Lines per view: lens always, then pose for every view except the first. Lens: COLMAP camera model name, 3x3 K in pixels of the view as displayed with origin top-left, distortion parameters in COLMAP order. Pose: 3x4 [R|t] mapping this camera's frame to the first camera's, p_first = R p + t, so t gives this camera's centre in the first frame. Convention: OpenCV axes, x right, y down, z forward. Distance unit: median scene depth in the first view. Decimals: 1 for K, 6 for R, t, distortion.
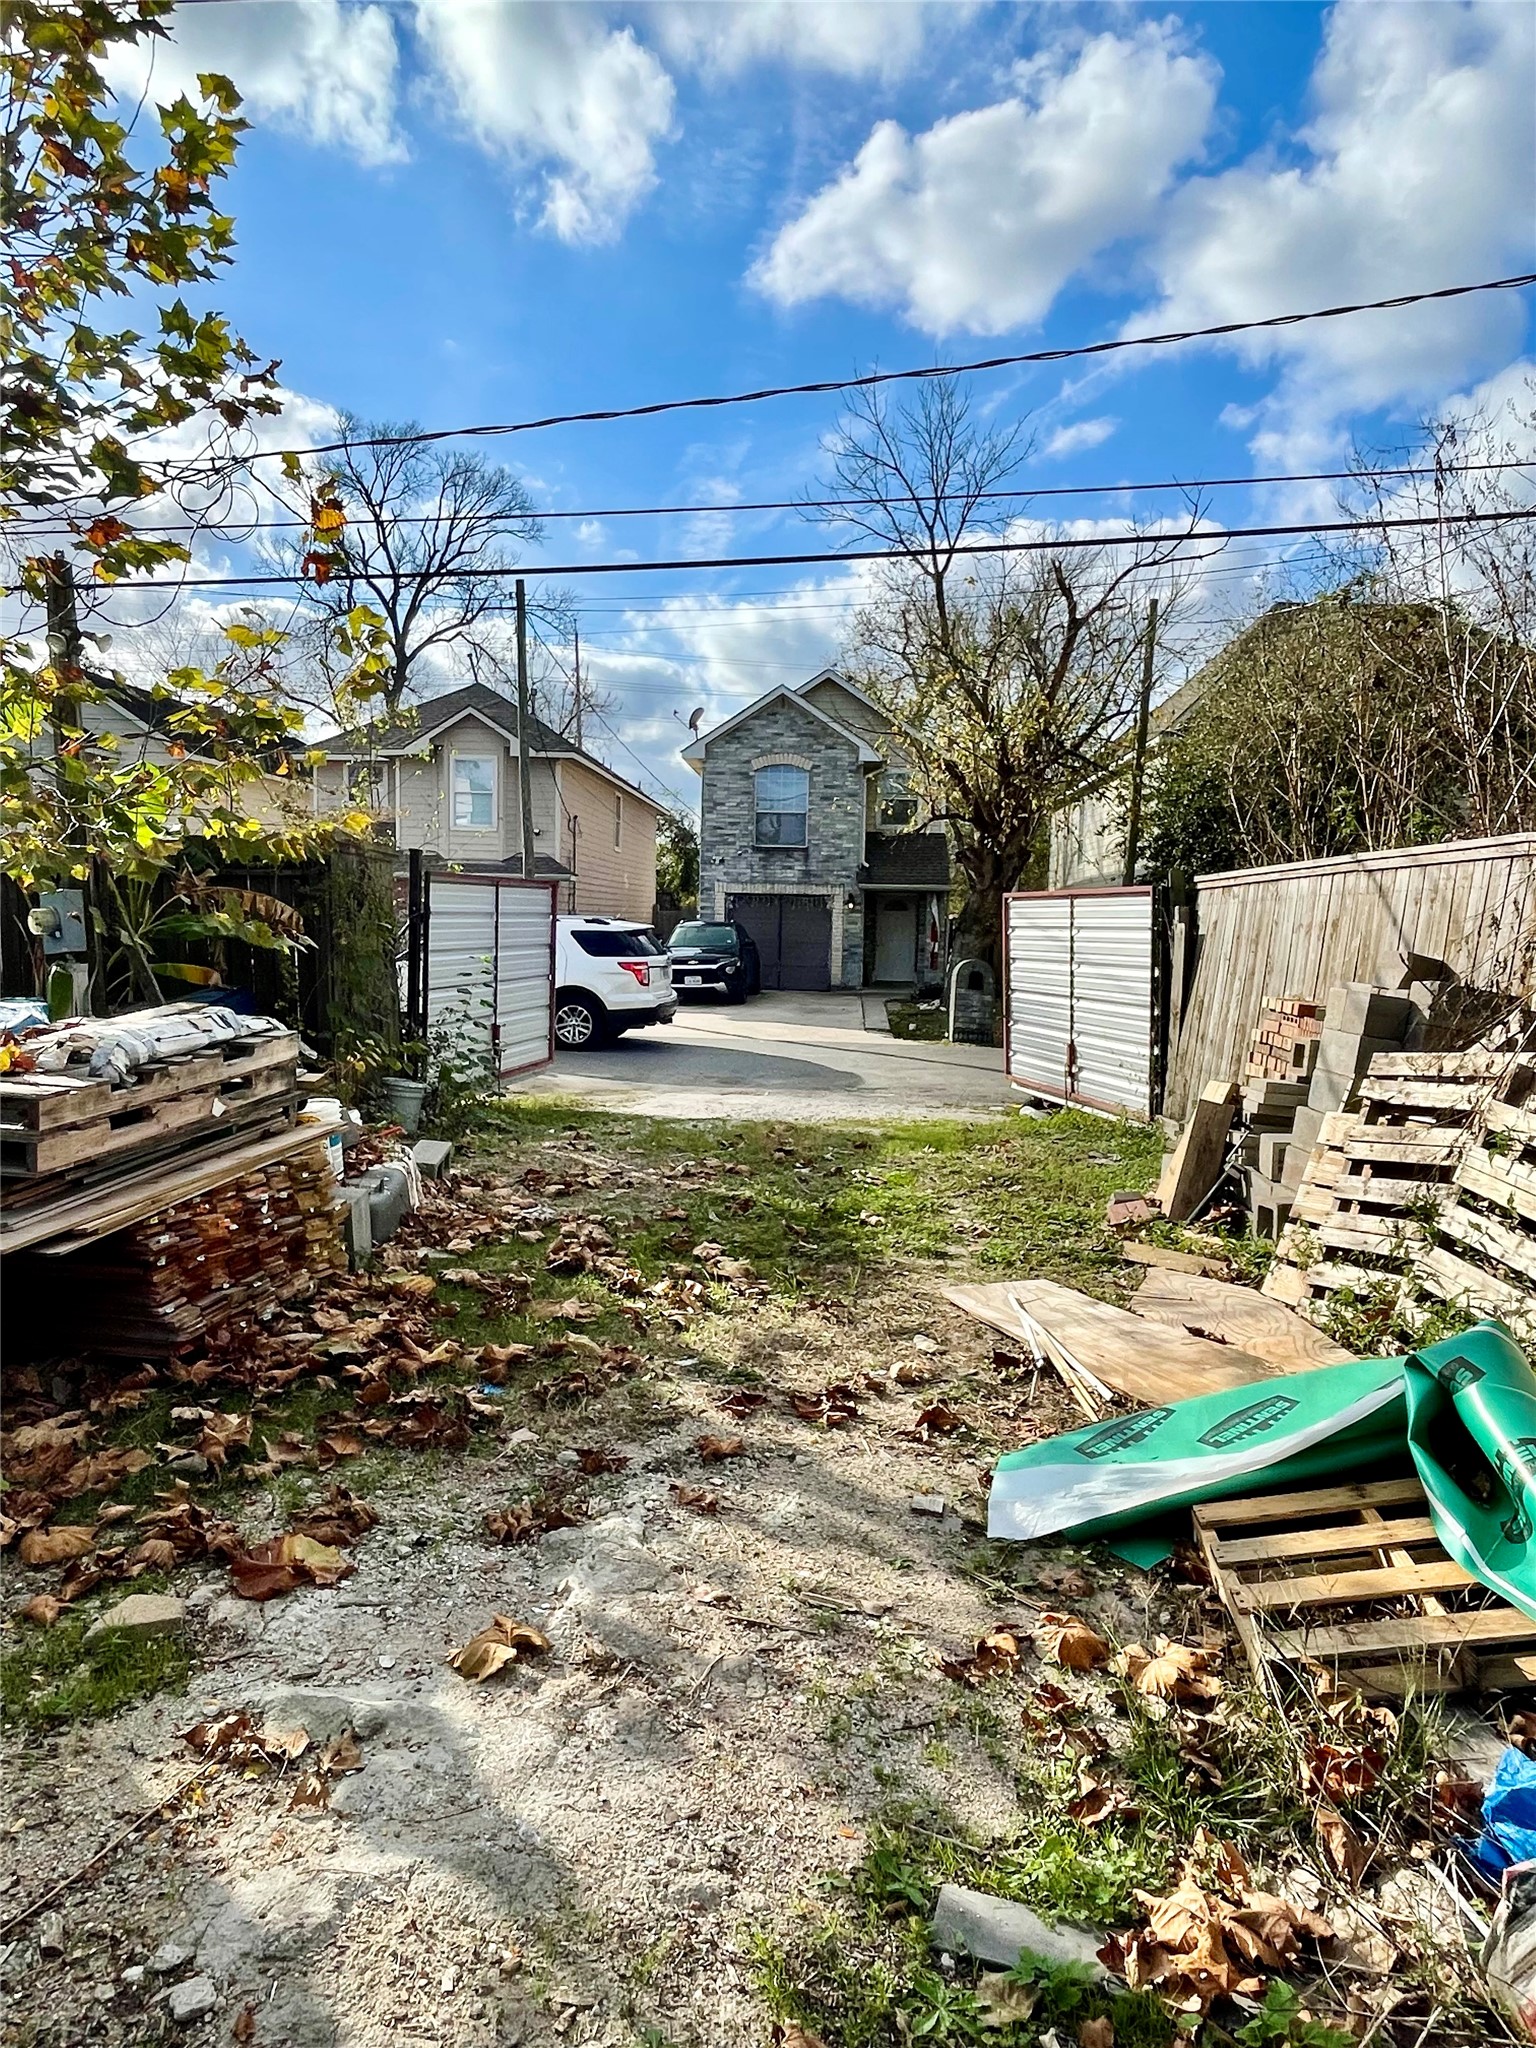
lens RADIAL K [[1703.5, 0, 768.0], [0, 1703.5, 1024.0], [0, 0, 1]] dist [0.160036, 0.006457]
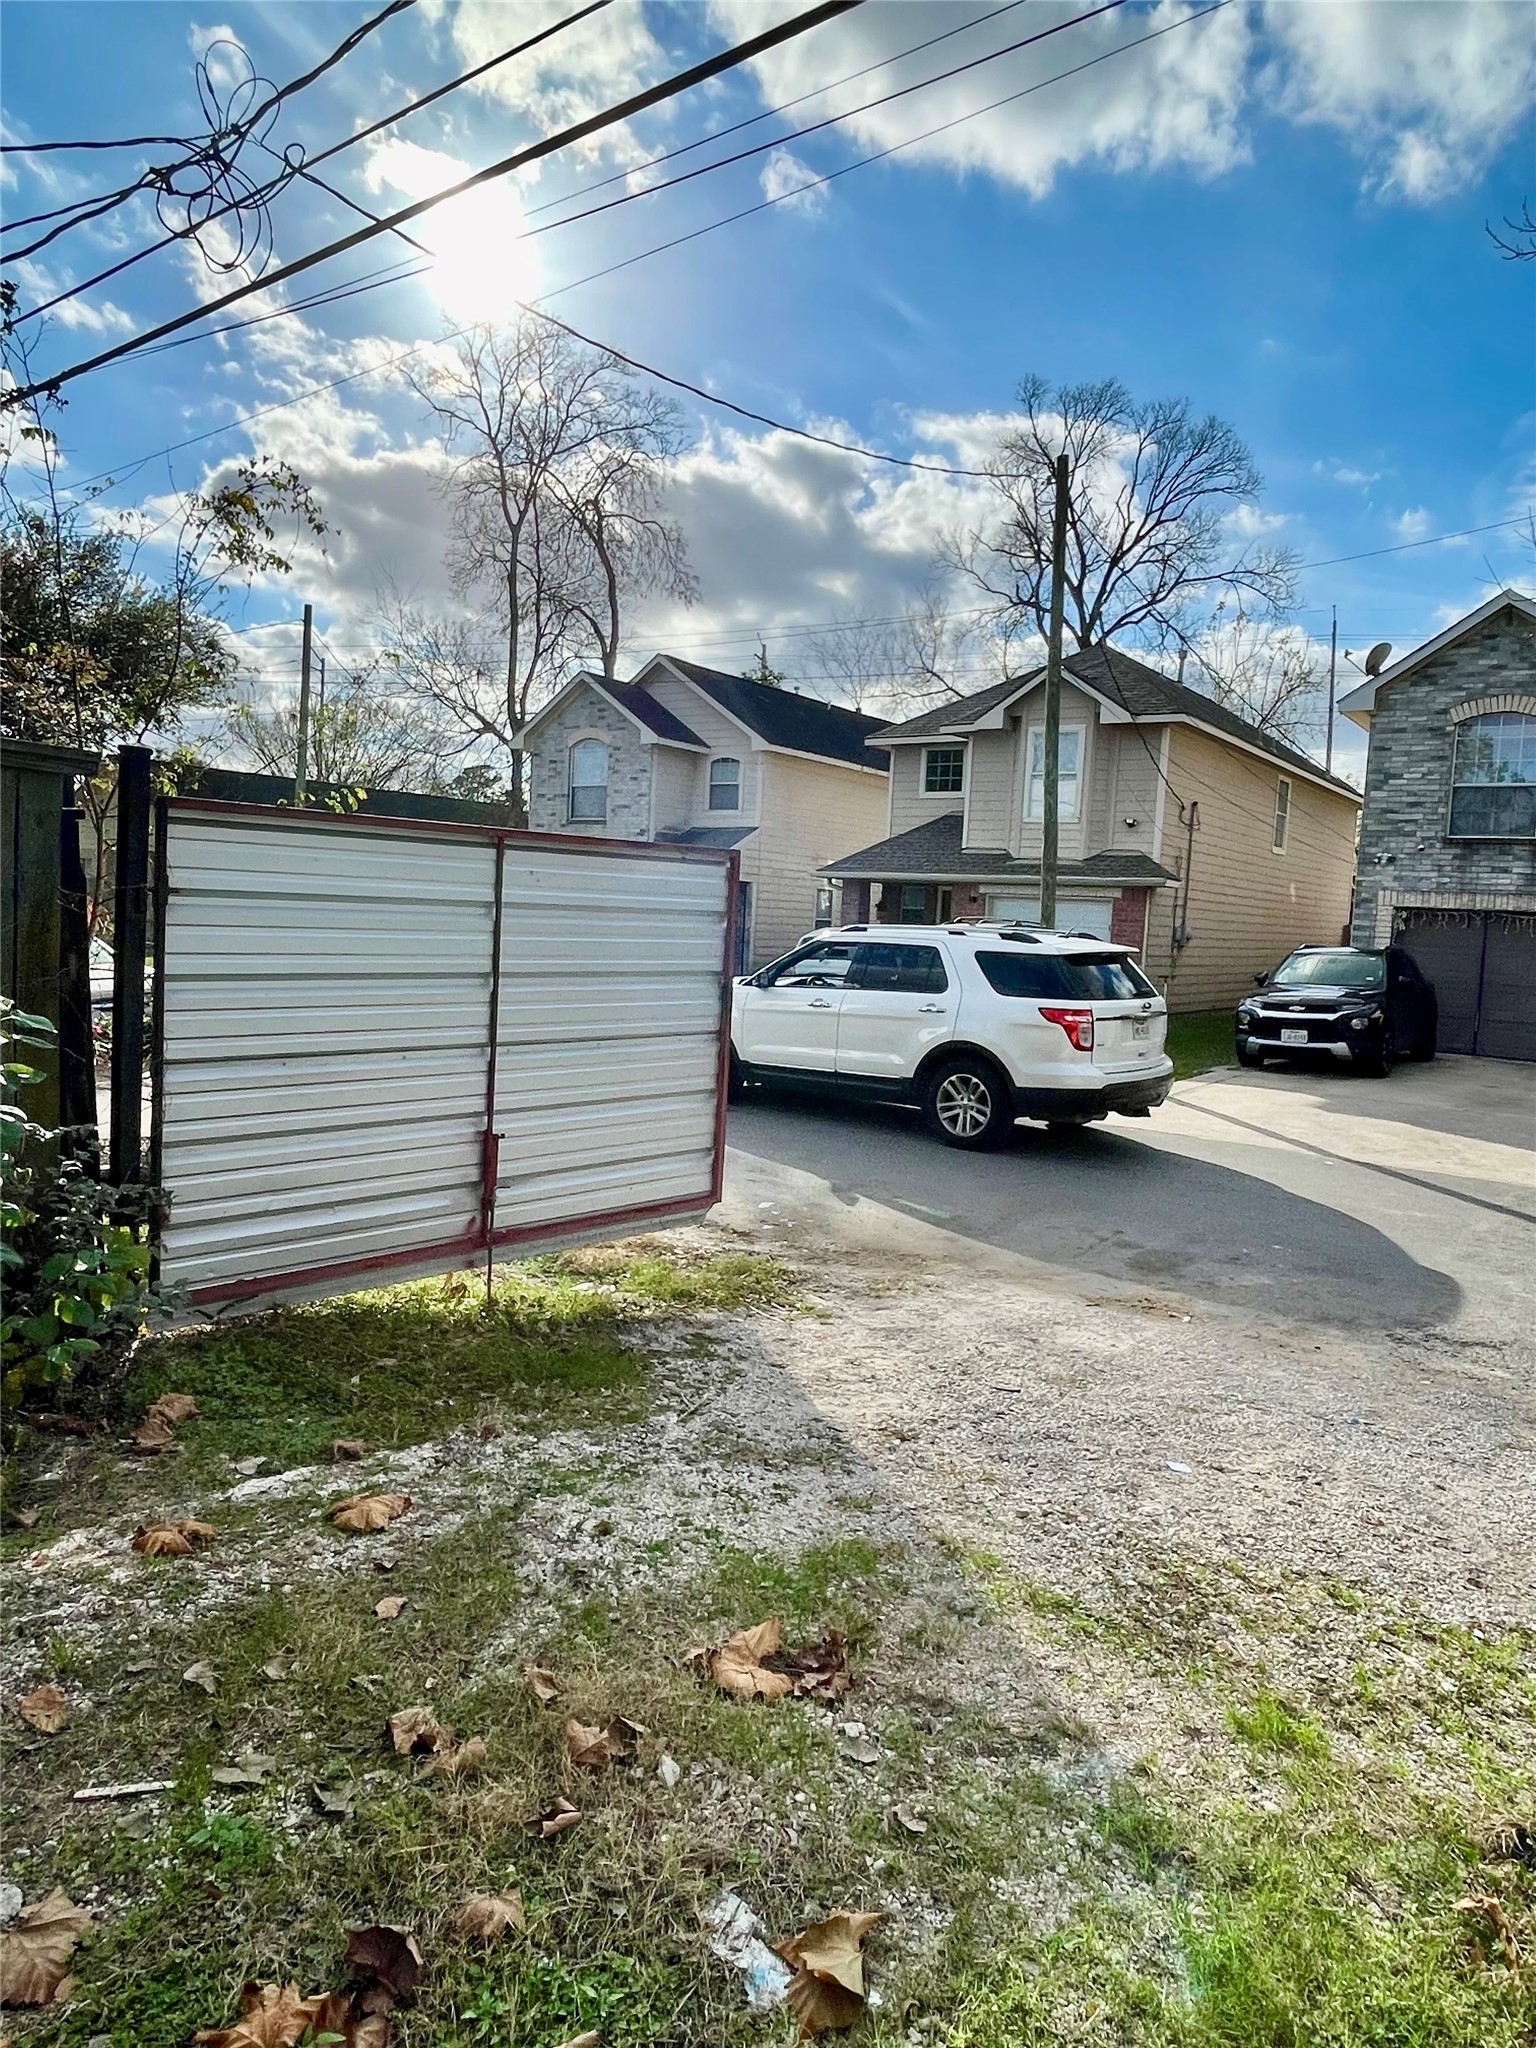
lens RADIAL K [[1703.5, 0, 768.0], [0, 1703.5, 1024.0], [0, 0, 1]] dist [0.160036, 0.006457]
pose [[0.900938, 0.054999, -0.430448, 0.051212], [-0.060536, 0.998166, 0.000835, -0.015882], [0.429704, 0.025305, 0.902615, 0.269517]]
